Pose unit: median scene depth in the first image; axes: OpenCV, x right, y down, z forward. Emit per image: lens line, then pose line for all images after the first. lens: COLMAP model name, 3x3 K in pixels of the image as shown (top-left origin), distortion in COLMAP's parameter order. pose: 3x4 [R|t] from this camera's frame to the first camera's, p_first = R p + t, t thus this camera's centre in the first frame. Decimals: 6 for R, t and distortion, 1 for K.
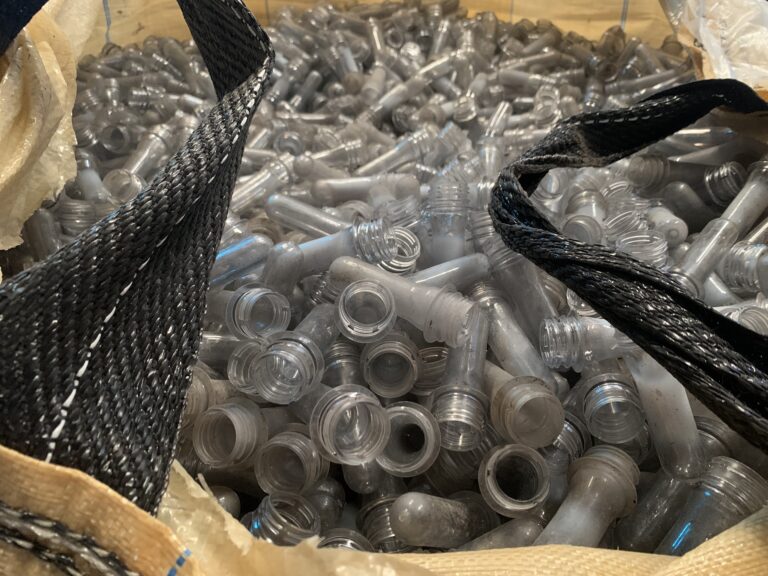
lens RADIAL K [[591.5, 0, 390.8], [0, 591.5, 294.0], [0, 0, 1]] dist [0.020086, -0.023432]
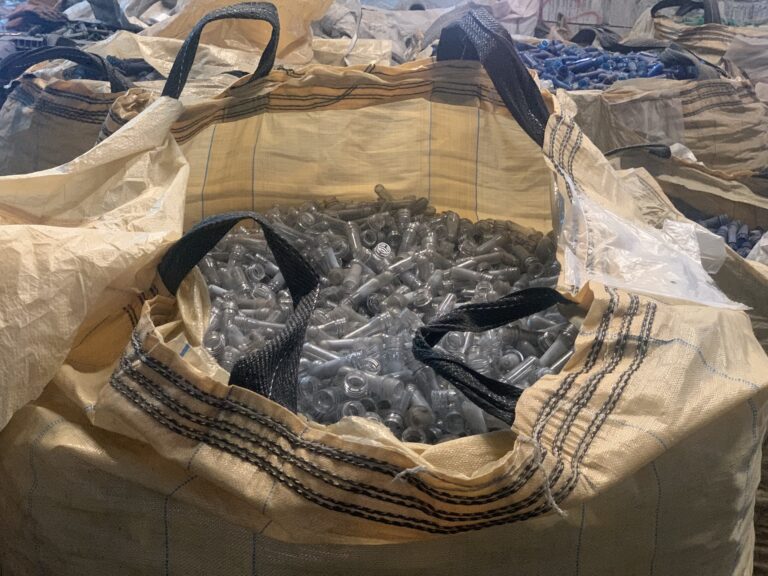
lens RADIAL K [[1173.7, 0, 382.5], [0, 1173.7, 249.5], [0, 0, 1]] dist [0.011891, 0.000000]
pose [[0.999816, 0.010374, 0.016137, -0.005731], [-0.004671, 0.947506, -0.319703, 0.400320], [-0.018606, 0.319568, 0.947381, -1.427838]]
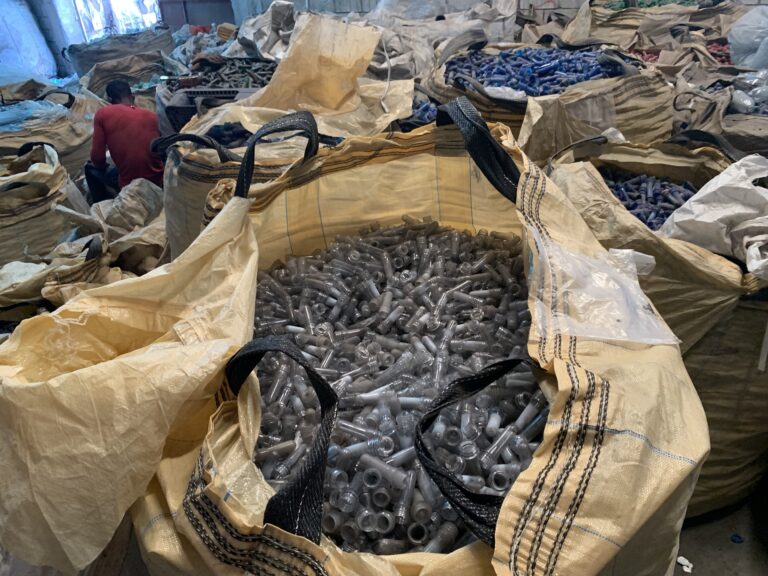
lens RADIAL K [[591.5, 0, 386.9], [0, 591.5, 288.4], [0, 0, 1]] dist [0.020086, -0.023432]
pose [[0.993367, -0.067045, -0.093414, 0.152880], [0.061264, 0.996103, -0.063442, -0.296565], [0.097304, 0.057298, 0.993604, -0.832244]]
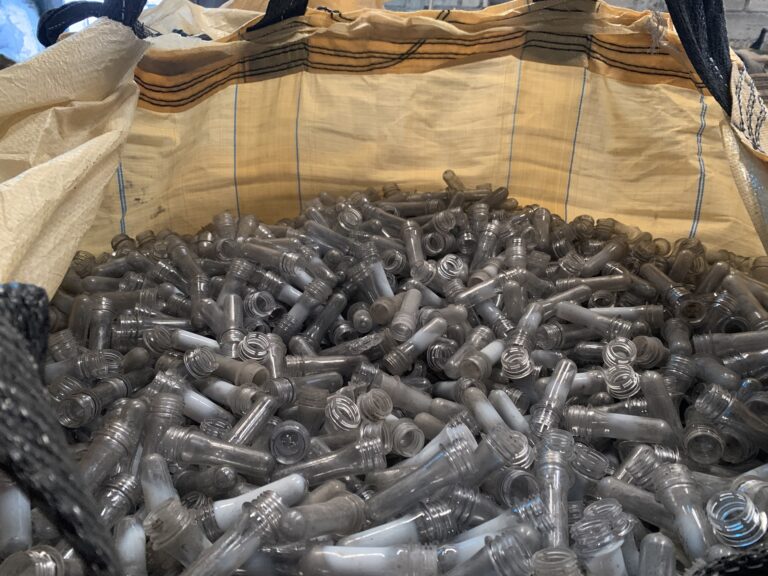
lens RADIAL K [[591.5, 0, 394.0], [0, 591.5, 288.3], [0, 0, 1]] dist [0.020086, -0.023432]
pose [[0.997311, 0.041870, -0.060146, 0.002710], [-0.051567, 0.984097, -0.169984, -0.252473], [0.052072, 0.172629, 0.983610, 0.172545]]
